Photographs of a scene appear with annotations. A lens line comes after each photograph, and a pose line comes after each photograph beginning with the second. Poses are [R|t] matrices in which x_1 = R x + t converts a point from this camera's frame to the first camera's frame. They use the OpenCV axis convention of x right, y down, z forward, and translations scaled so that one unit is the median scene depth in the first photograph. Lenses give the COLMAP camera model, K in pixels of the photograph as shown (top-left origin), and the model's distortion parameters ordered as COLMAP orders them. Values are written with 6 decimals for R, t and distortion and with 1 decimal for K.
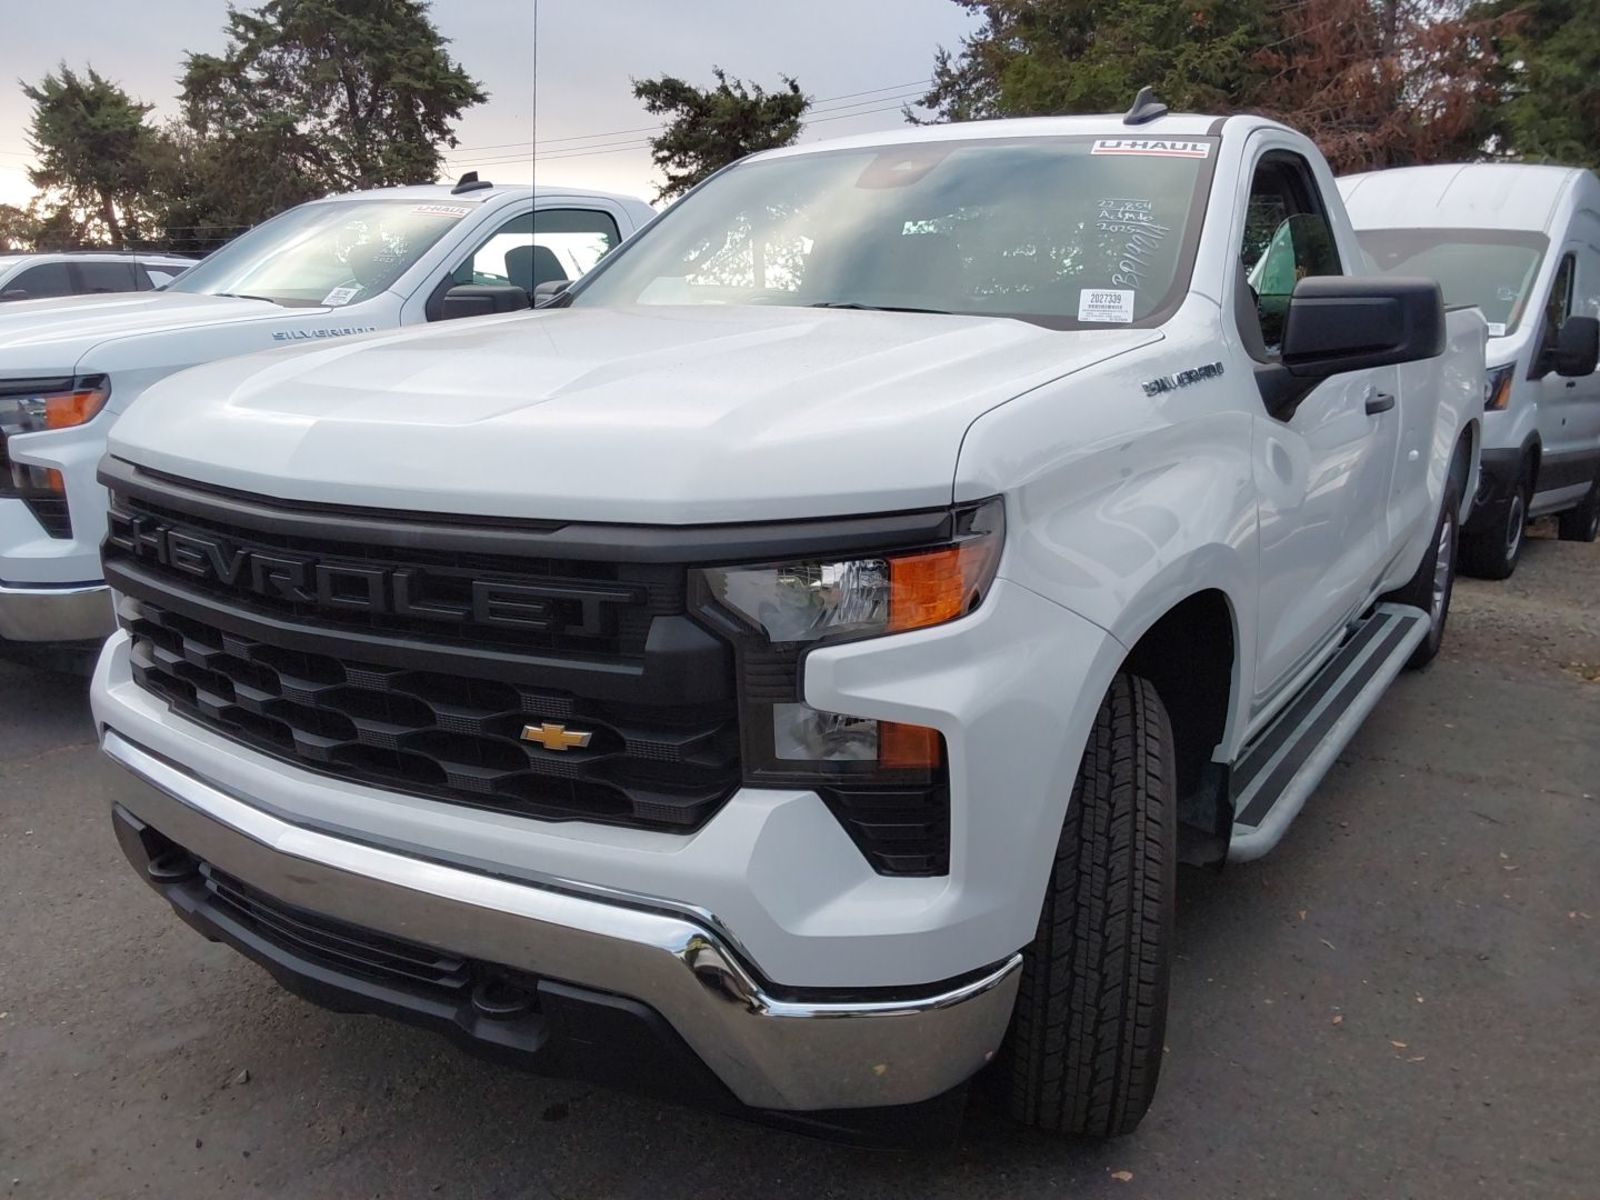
lens RADIAL K [[1343.1, 0, 776.2], [0, 1343.1, 596.5], [0, 0, 1]] dist [0.044639, -0.008158]
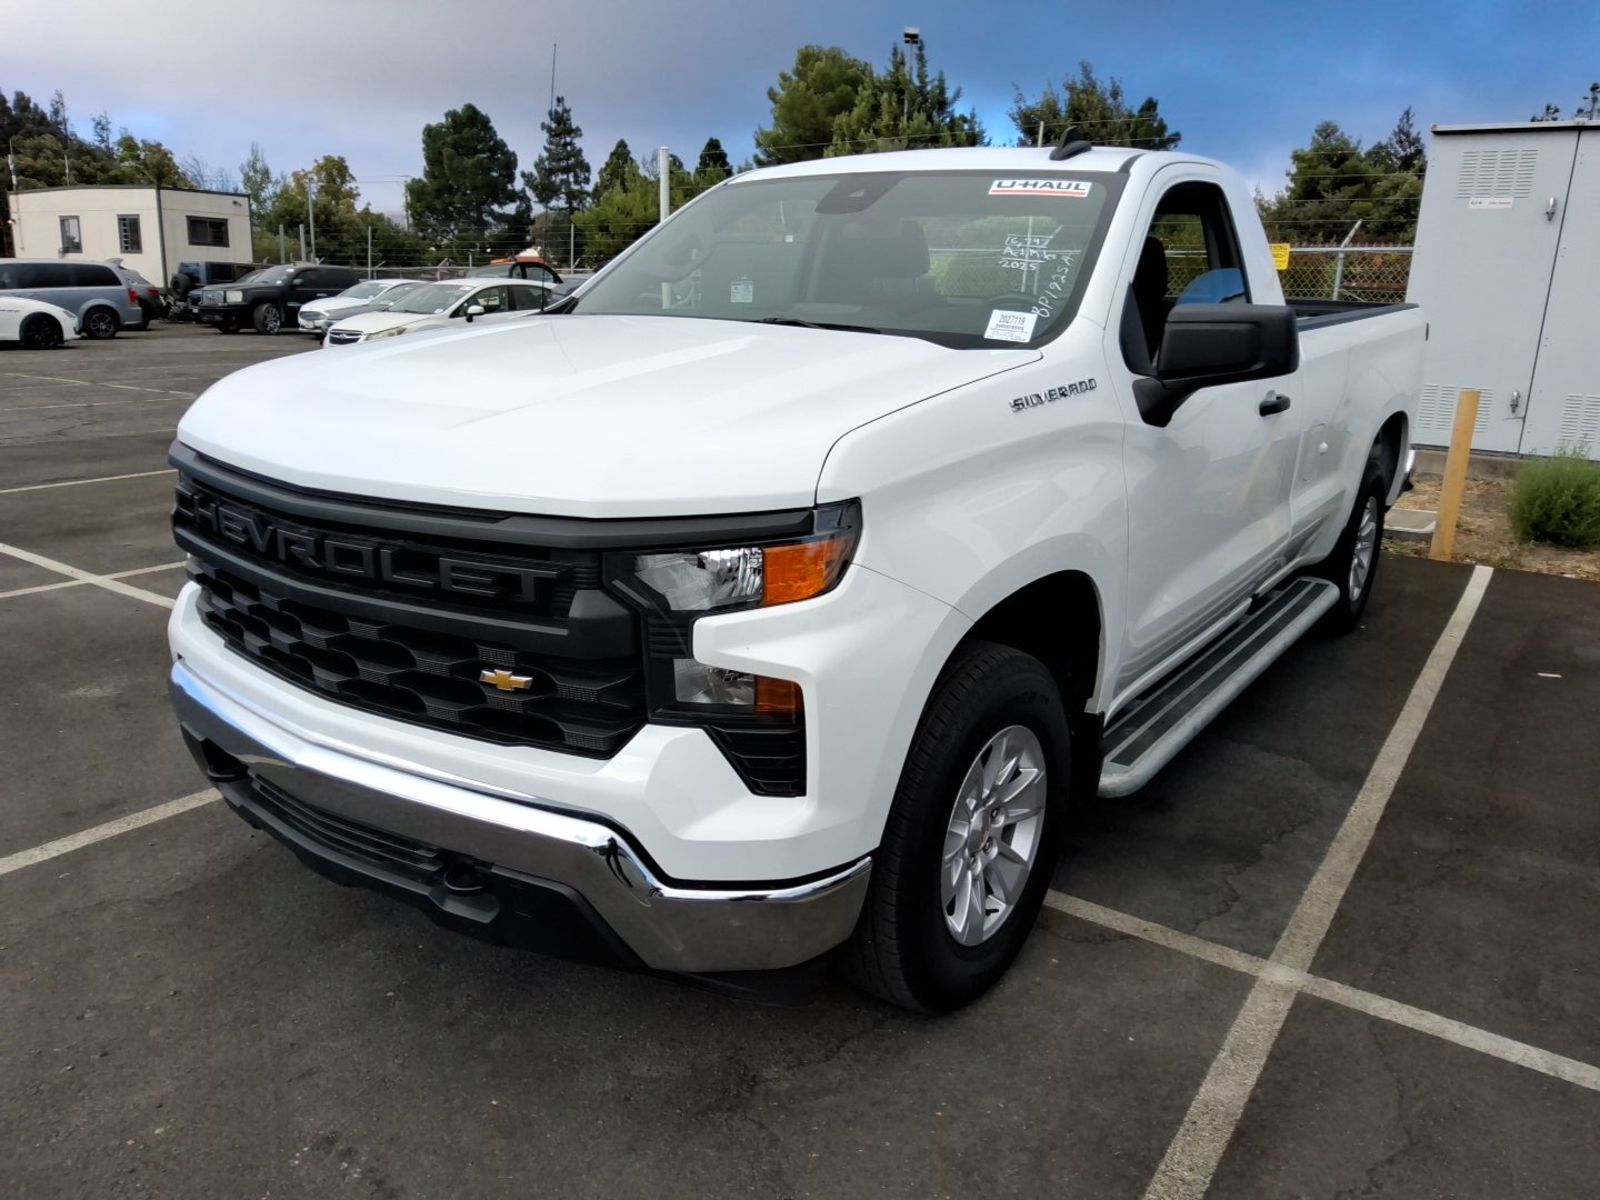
lens RADIAL K [[1265.4, 0, 795.1], [0, 1265.4, 598.4], [0, 0, 1]] dist [0.027707, 0.010727]
pose [[0.998600, 0.026848, -0.045576, 0.157363], [-0.024590, 0.998476, 0.049408, -0.037740], [0.046833, -0.048218, 0.997738, -0.179029]]
